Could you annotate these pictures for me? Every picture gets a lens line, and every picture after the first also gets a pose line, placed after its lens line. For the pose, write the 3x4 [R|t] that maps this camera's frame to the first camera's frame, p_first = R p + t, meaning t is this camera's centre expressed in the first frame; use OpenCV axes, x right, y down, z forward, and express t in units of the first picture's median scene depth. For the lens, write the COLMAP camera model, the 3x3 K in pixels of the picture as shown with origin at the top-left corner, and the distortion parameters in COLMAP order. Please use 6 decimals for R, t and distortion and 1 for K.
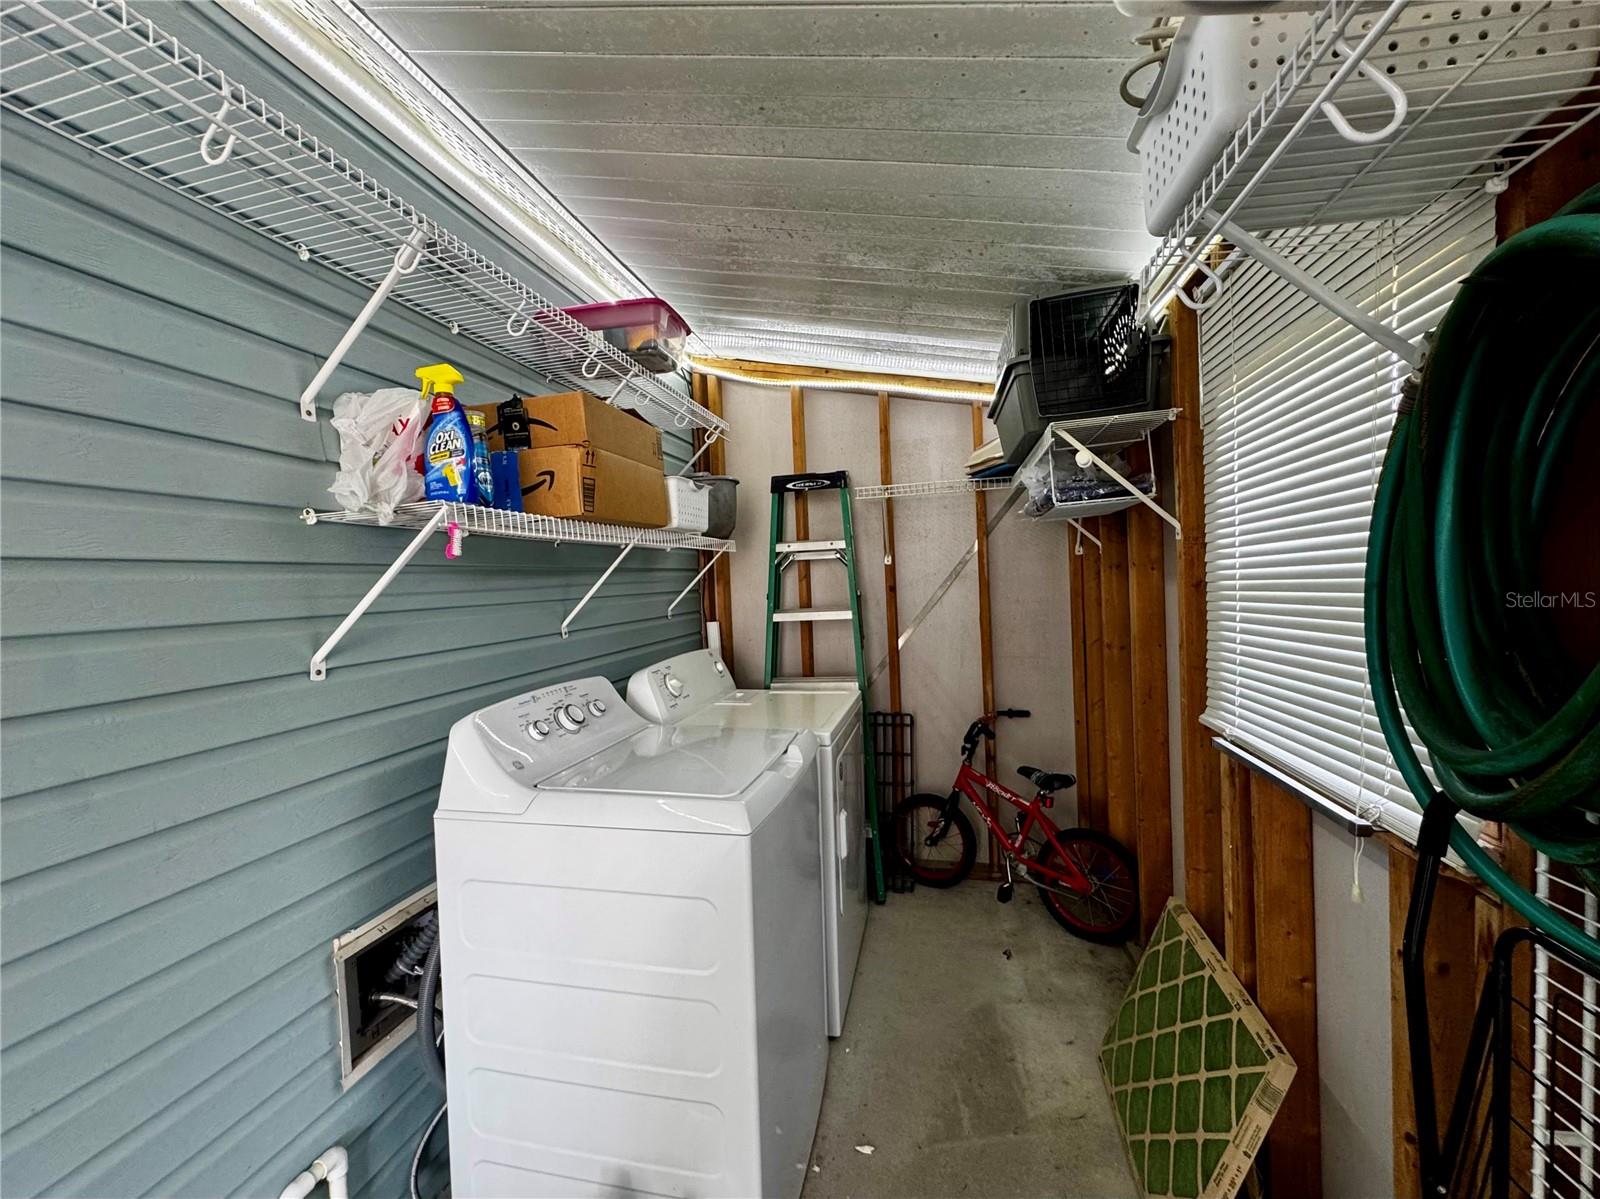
lens RADIAL K [[650.6, 0, 800.0], [0, 650.6, 599.5], [0, 0, 1]] dist [-0.001376, -0.000138]
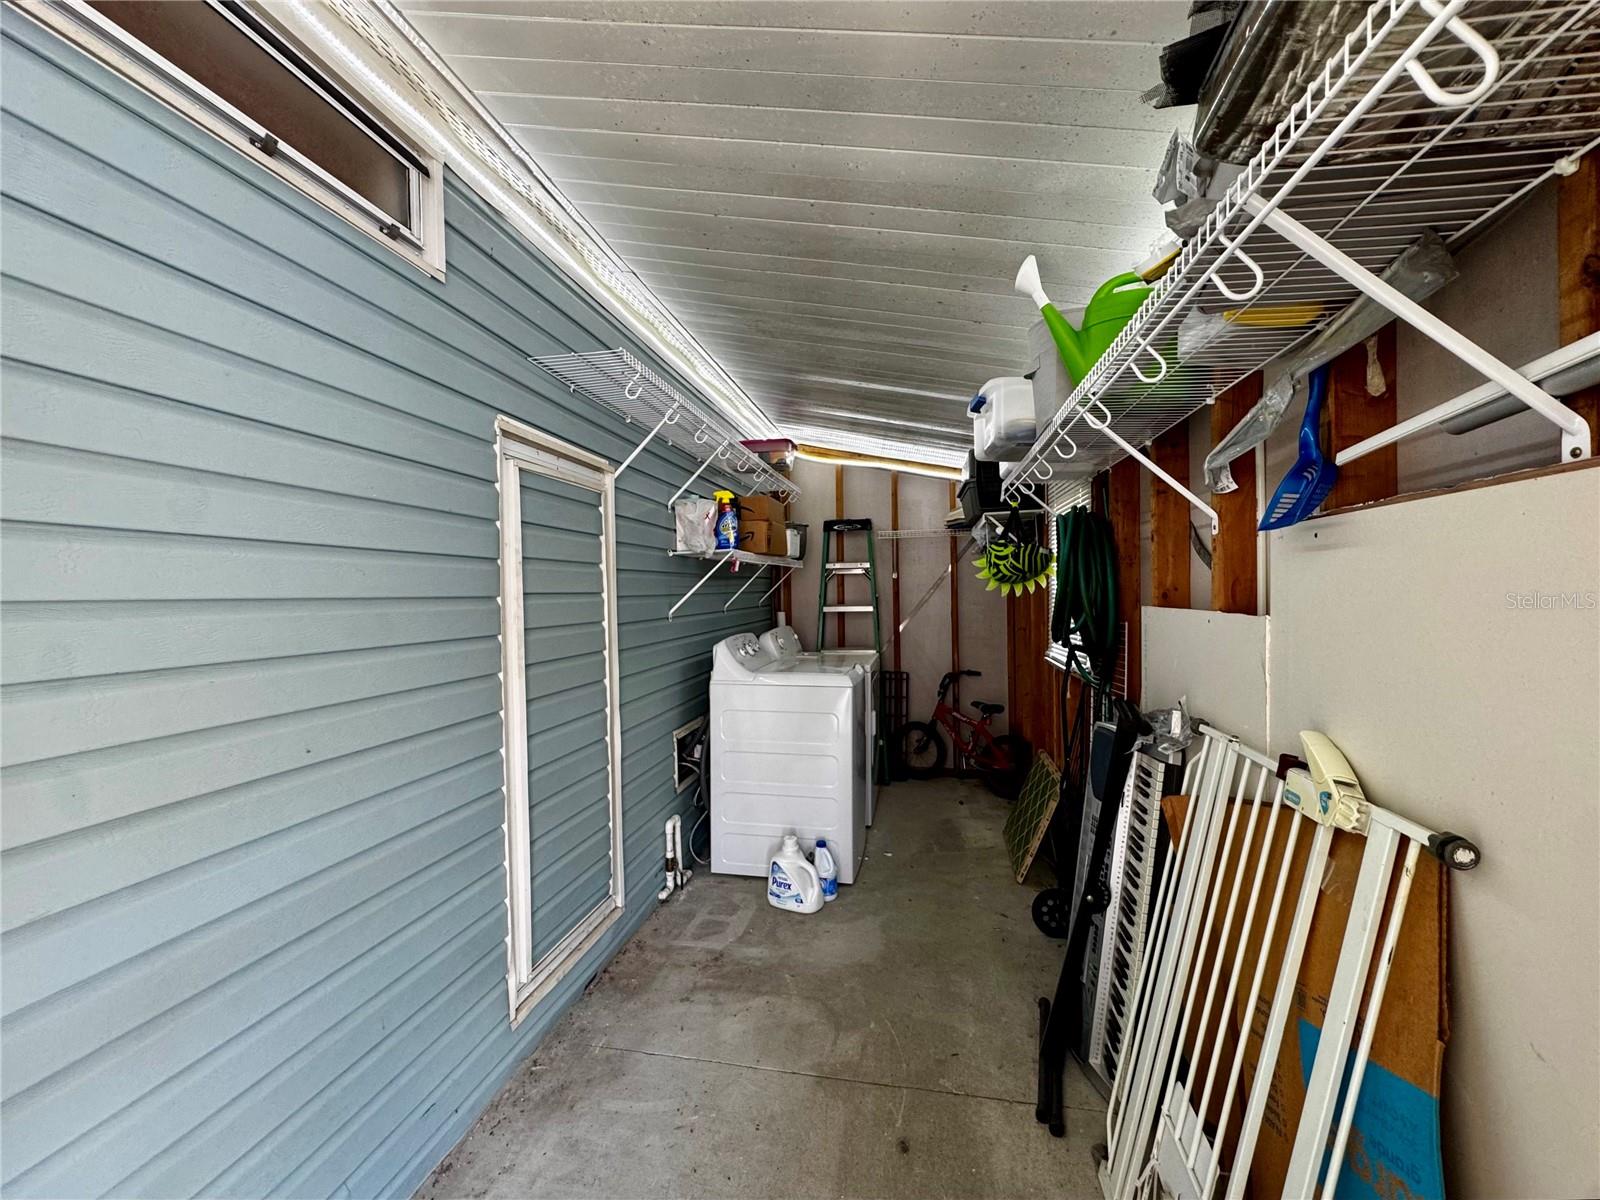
lens RADIAL K [[650.6, 0, 800.0], [0, 650.6, 600.0], [0, 0, 1]] dist [-0.001376, -0.000138]
pose [[0.999257, 0.026361, 0.028123, -0.148912], [-0.025986, 0.999569, -0.013644, 0.029012], [-0.028470, 0.012903, 0.999511, -0.620835]]
